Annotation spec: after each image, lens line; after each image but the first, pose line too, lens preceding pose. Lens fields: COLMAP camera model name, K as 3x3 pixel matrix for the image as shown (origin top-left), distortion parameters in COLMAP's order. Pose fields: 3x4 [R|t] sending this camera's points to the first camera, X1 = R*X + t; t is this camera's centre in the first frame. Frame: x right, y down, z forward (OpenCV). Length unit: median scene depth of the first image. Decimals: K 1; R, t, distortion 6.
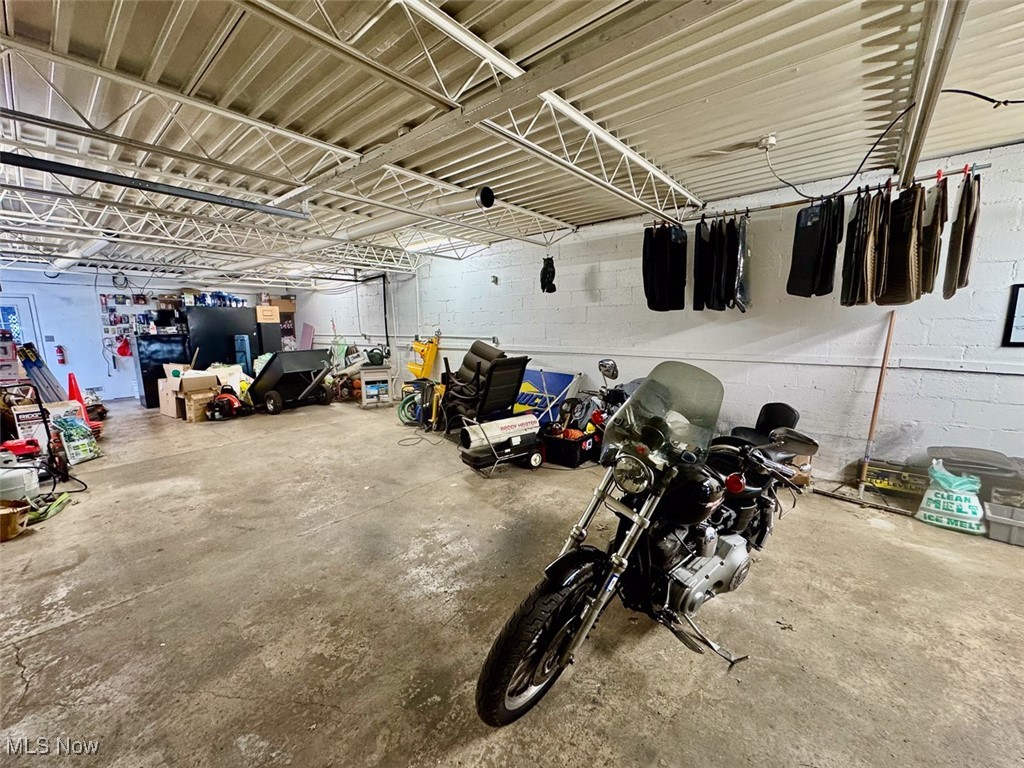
lens RADIAL K [[407.6, 0, 512.0], [0, 407.6, 384.0], [0, 0, 1]] dist [-0.000641, -0.000130]
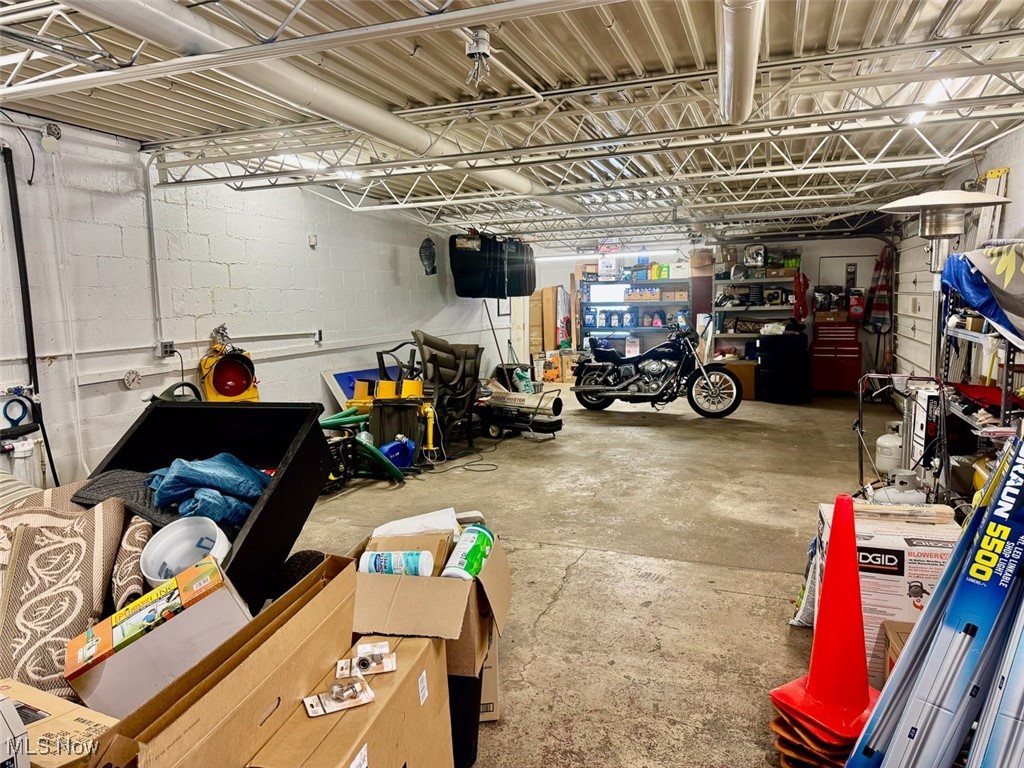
lens RADIAL K [[713.2, 0, 512.0], [0, 713.2, 384.0], [0, 0, 1]] dist [0.001106, 0.000291]
pose [[-0.351992, -0.087671, 0.931888, -1.569509], [0.169451, 0.973184, 0.155561, -0.207642], [-0.920537, 0.212666, -0.327697, 1.461595]]
